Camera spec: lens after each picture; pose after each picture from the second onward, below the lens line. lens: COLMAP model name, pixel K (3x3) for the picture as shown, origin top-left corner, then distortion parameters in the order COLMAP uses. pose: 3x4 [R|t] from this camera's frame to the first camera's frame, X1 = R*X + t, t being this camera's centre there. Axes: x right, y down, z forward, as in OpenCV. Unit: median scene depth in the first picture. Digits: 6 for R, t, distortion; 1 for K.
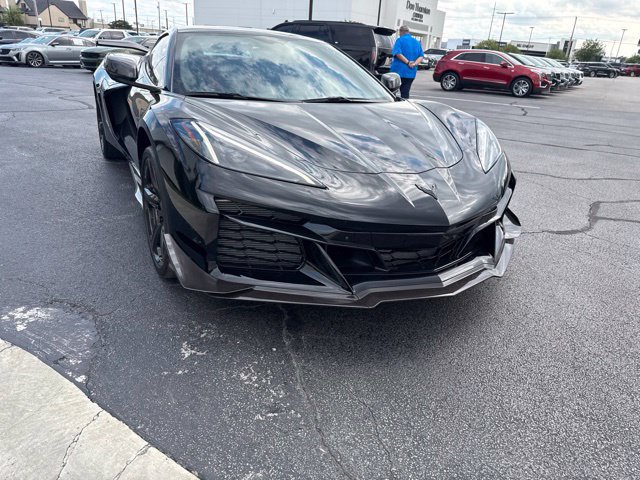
lens RADIAL K [[453.0, 0, 316.9], [0, 453.0, 242.1], [0, 0, 1]] dist [0.008040, -0.018447]
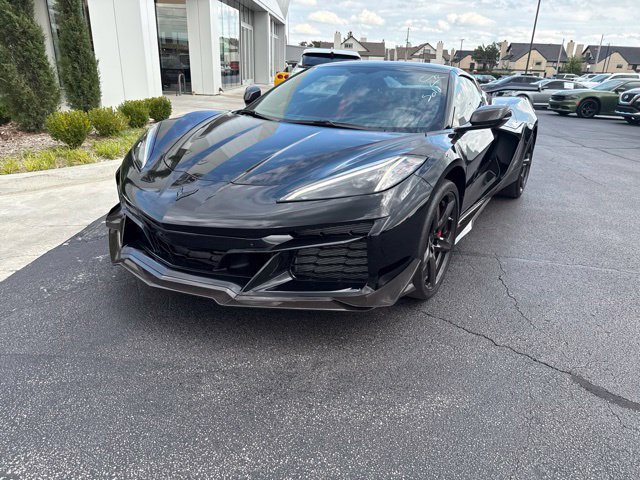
lens RADIAL K [[451.4, 0, 323.1], [0, 451.4, 238.4], [0, 0, 1]] dist [0.015087, -0.025122]
pose [[0.492159, 0.262595, -0.829954, 0.576148], [-0.341610, 0.935197, 0.093320, -0.098869], [0.800676, 0.237592, 0.549970, 0.289263]]
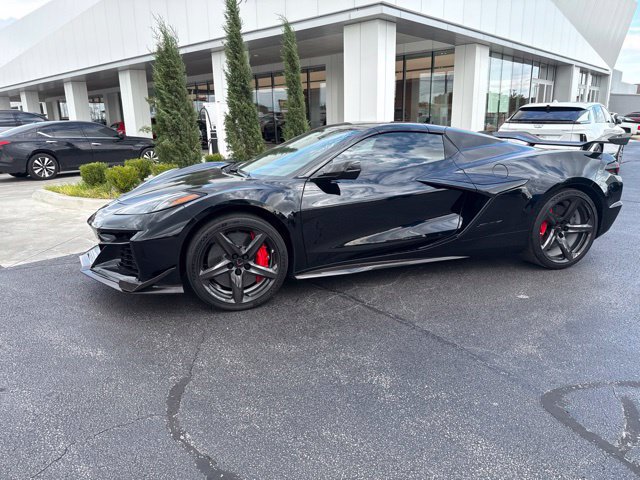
lens RADIAL K [[447.7, 0, 323.7], [0, 447.7, 234.7], [0, 0, 1]] dist [0.052248, -0.073888]
pose [[-0.190474, 0.175591, -0.965861, 0.804403], [-0.379873, 0.894044, 0.237449, -0.339314], [0.905216, 0.412132, -0.103590, 0.868874]]
